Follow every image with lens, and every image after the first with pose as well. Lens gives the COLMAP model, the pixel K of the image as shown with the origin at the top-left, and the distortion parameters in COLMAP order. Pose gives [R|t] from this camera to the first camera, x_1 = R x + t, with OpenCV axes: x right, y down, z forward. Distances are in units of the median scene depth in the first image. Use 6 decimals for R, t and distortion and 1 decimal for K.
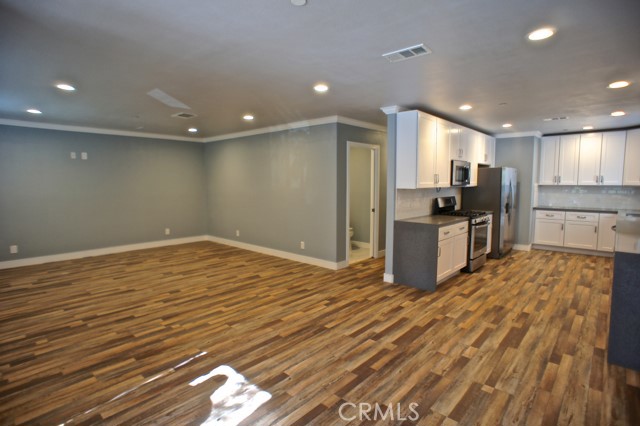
lens RADIAL K [[335.9, 0, 320.0], [0, 335.9, 213.0], [0, 0, 1]] dist [-0.067776, 0.052086]
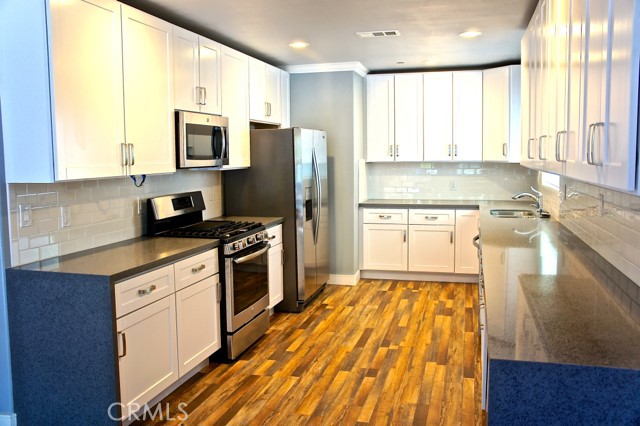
lens RADIAL K [[535.8, 0, 320.0], [0, 535.8, 213.0], [0, 0, 1]] dist [-0.084284, 0.000892]
pose [[0.898194, -0.057167, 0.435866, 0.233831], [0.051707, 0.998364, 0.024391, -0.029620], [-0.436547, 0.000629, 0.899681, 0.267550]]
